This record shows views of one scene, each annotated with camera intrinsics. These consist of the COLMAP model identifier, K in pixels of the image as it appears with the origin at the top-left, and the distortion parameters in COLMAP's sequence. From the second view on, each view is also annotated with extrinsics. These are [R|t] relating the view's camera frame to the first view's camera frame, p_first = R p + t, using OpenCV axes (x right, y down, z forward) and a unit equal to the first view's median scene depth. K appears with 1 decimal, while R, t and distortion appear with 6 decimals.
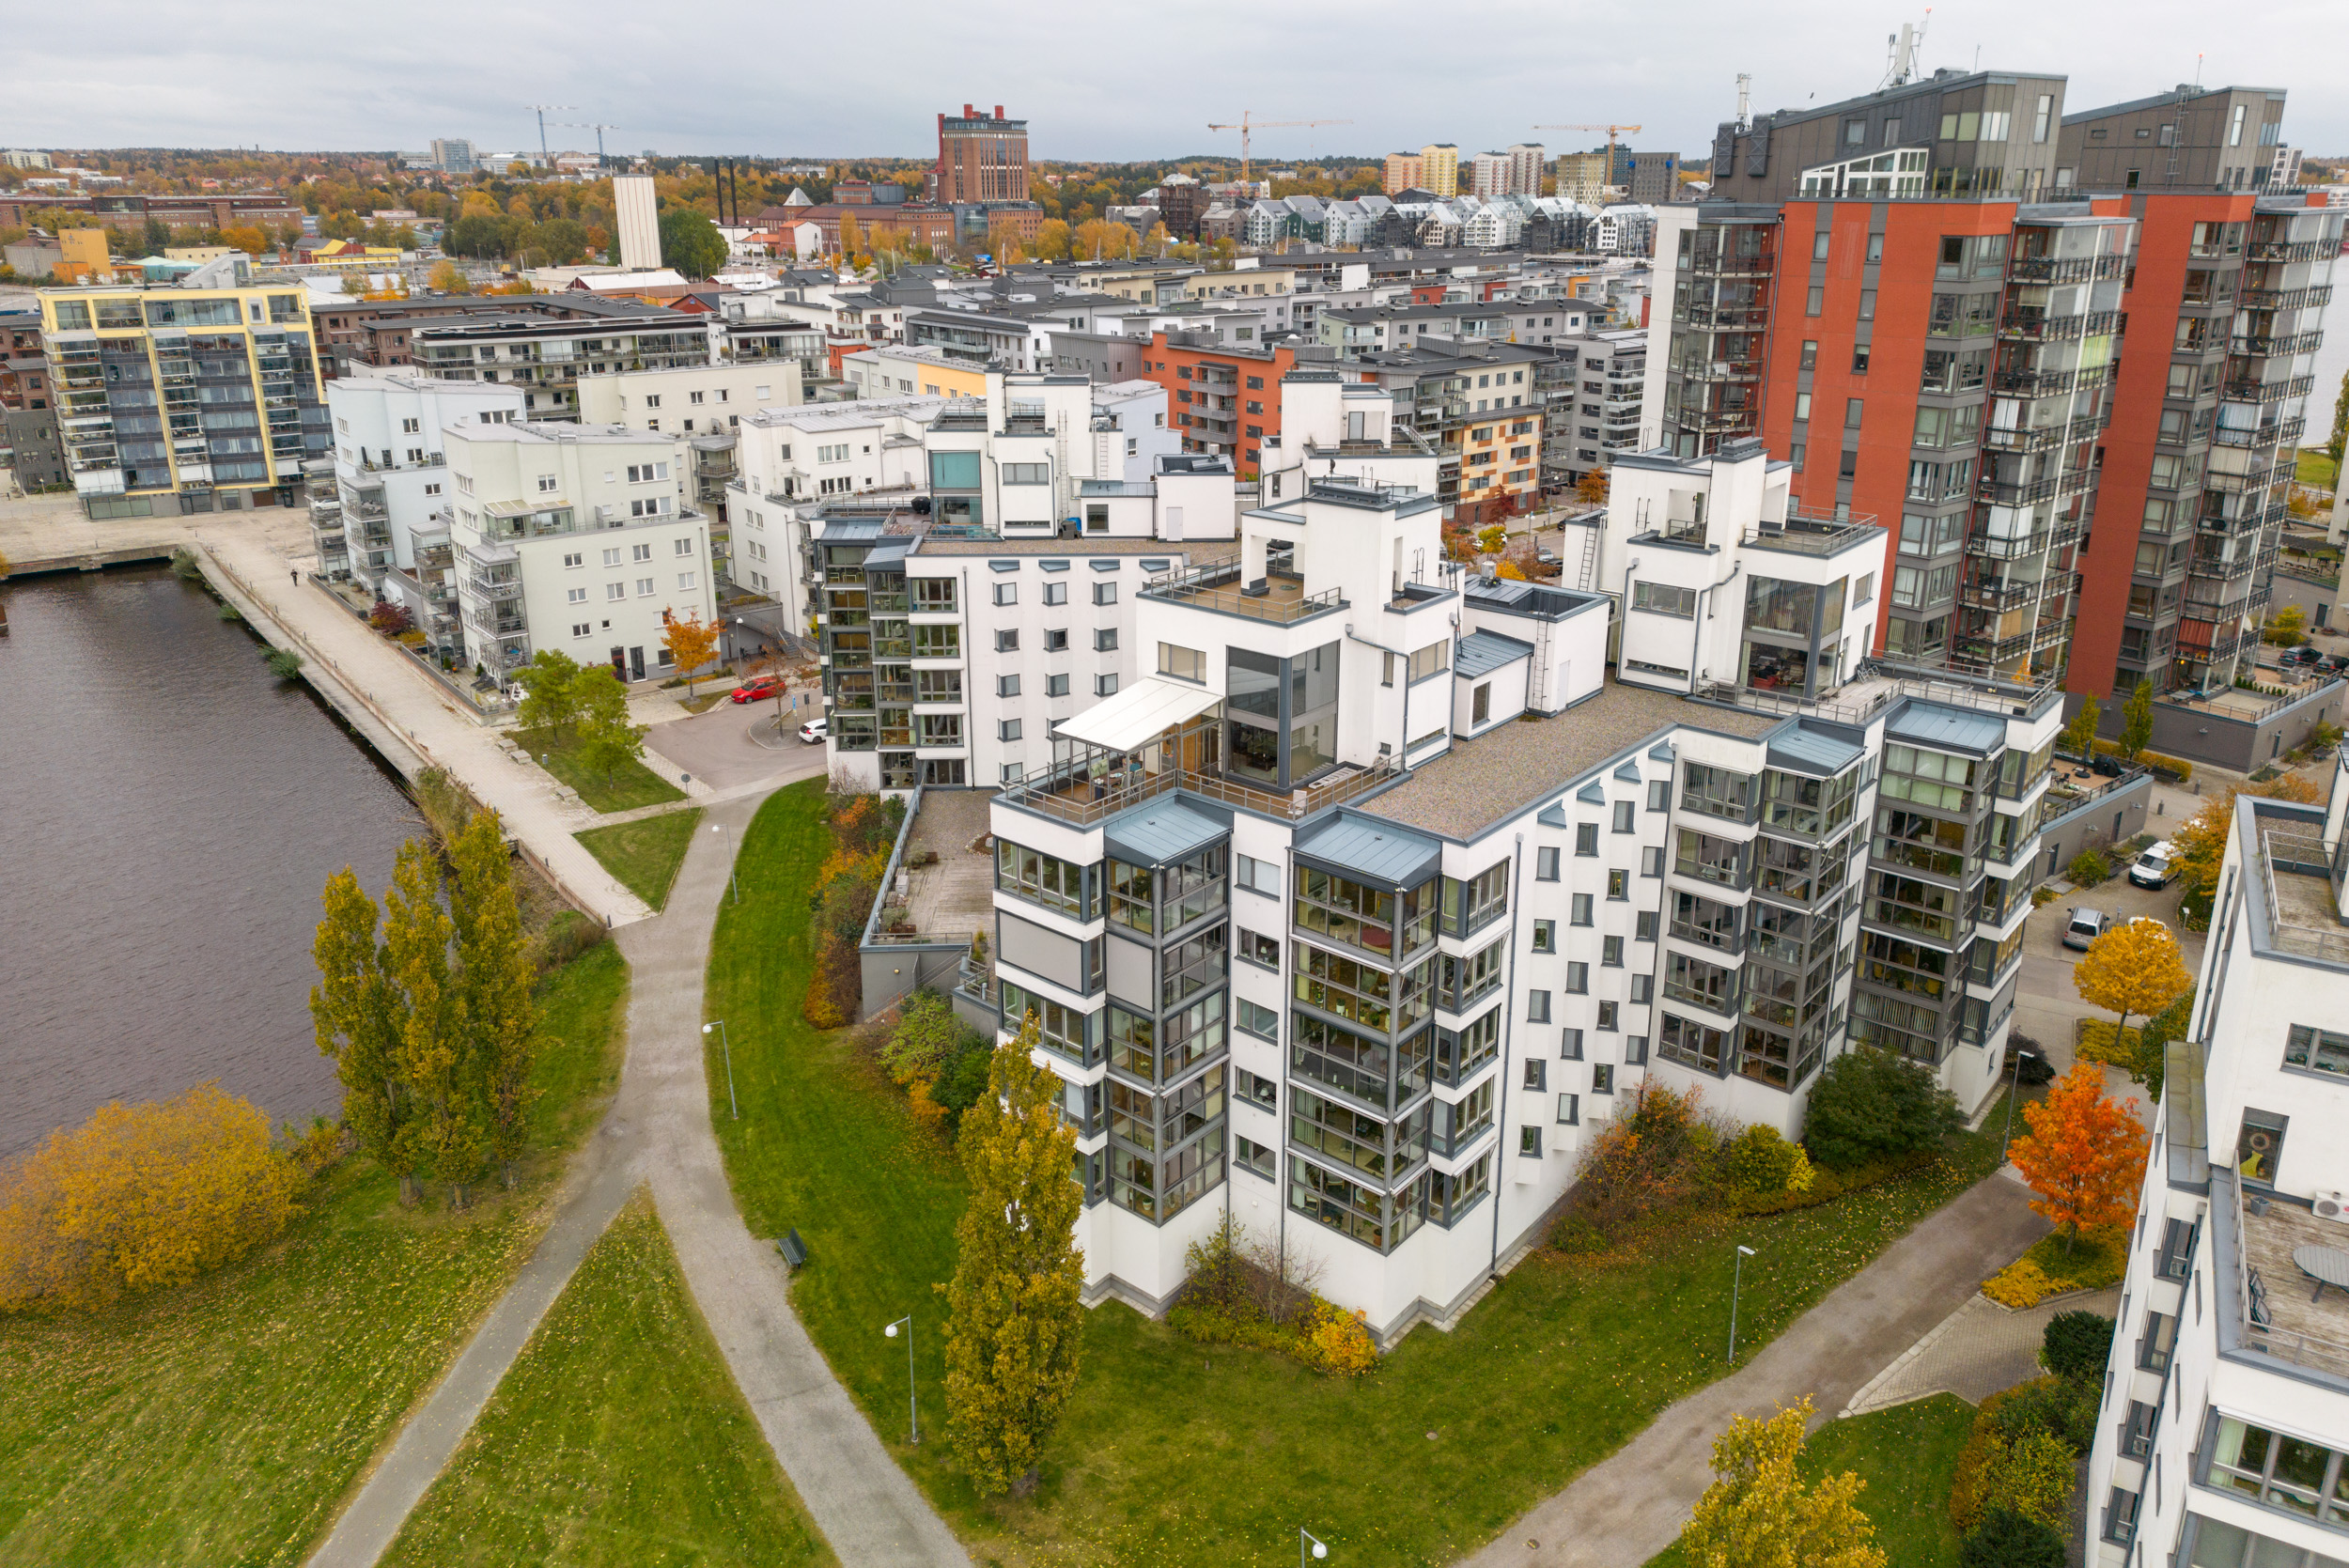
lens RADIAL K [[1612.5, 0, 1204.3], [0, 1612.5, 687.0], [0, 0, 1]] dist [0.071869, -0.098769]
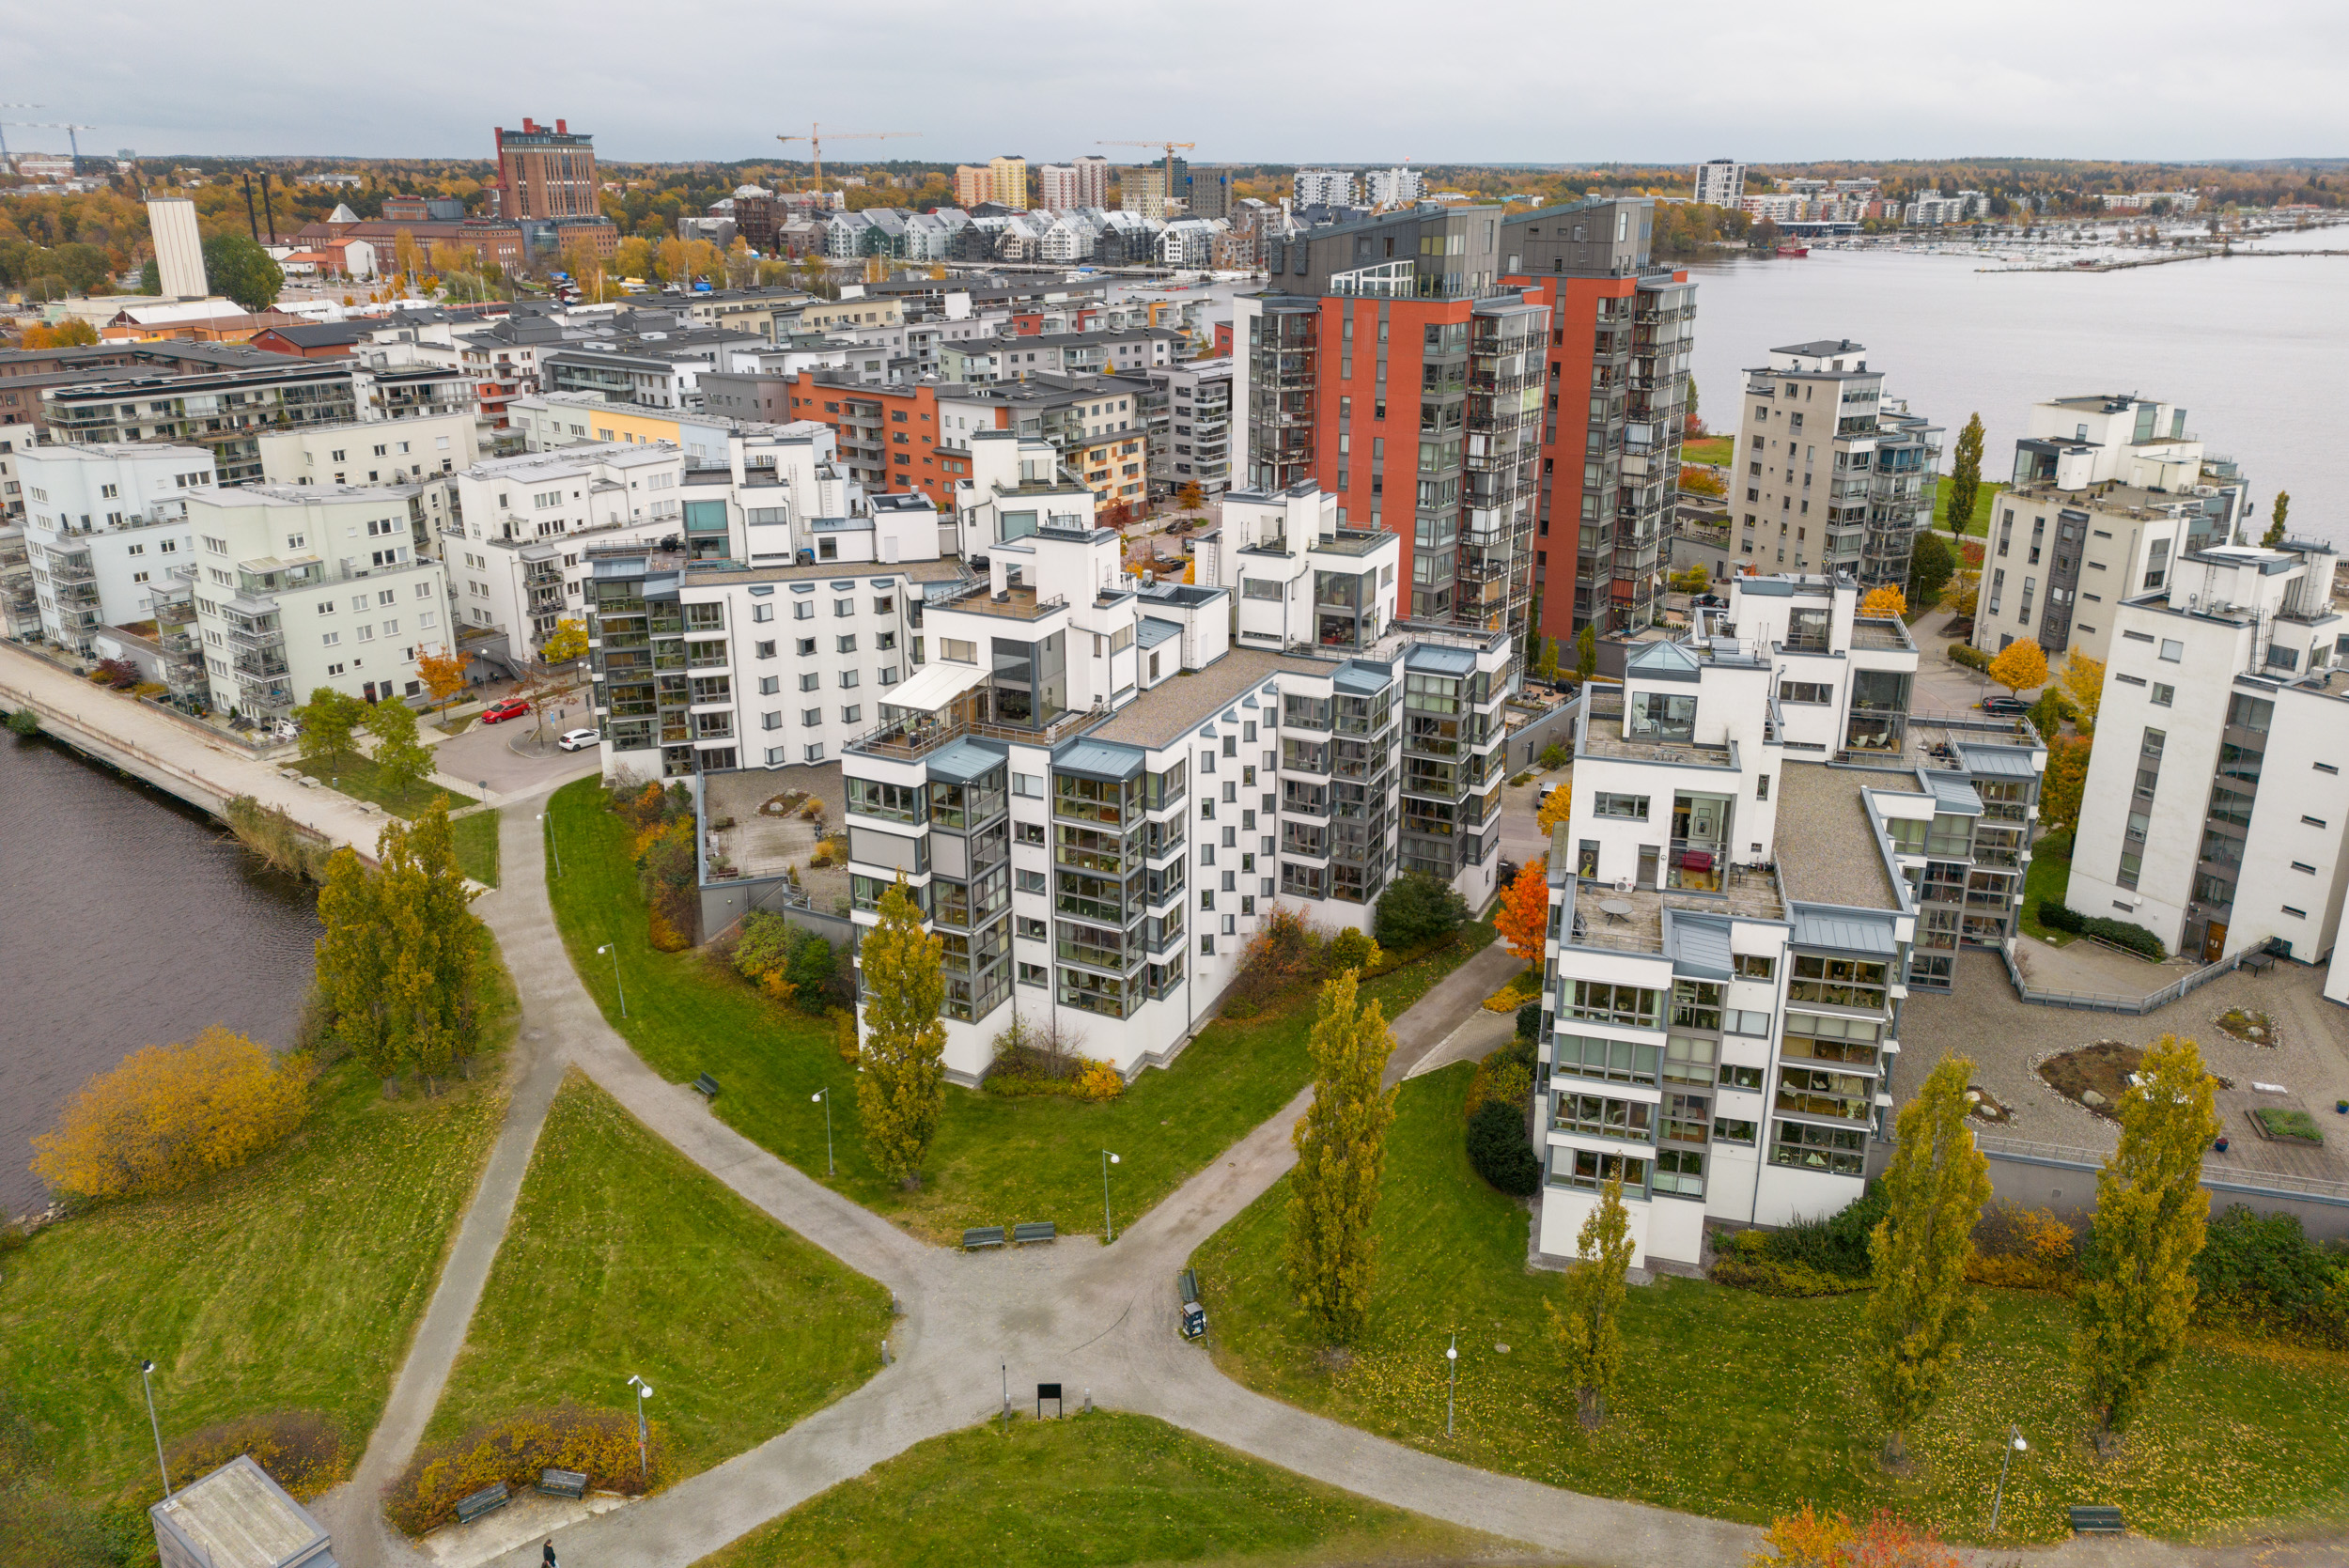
lens RADIAL K [[1612.5, 0, 1204.3], [0, 1612.5, 687.0], [0, 0, 1]] dist [0.071869, -0.098769]
pose [[0.967223, -0.073772, 0.242975, -0.094174], [0.073298, 0.997249, 0.011003, 0.010676], [-0.243119, 0.007167, 0.969970, -0.294779]]
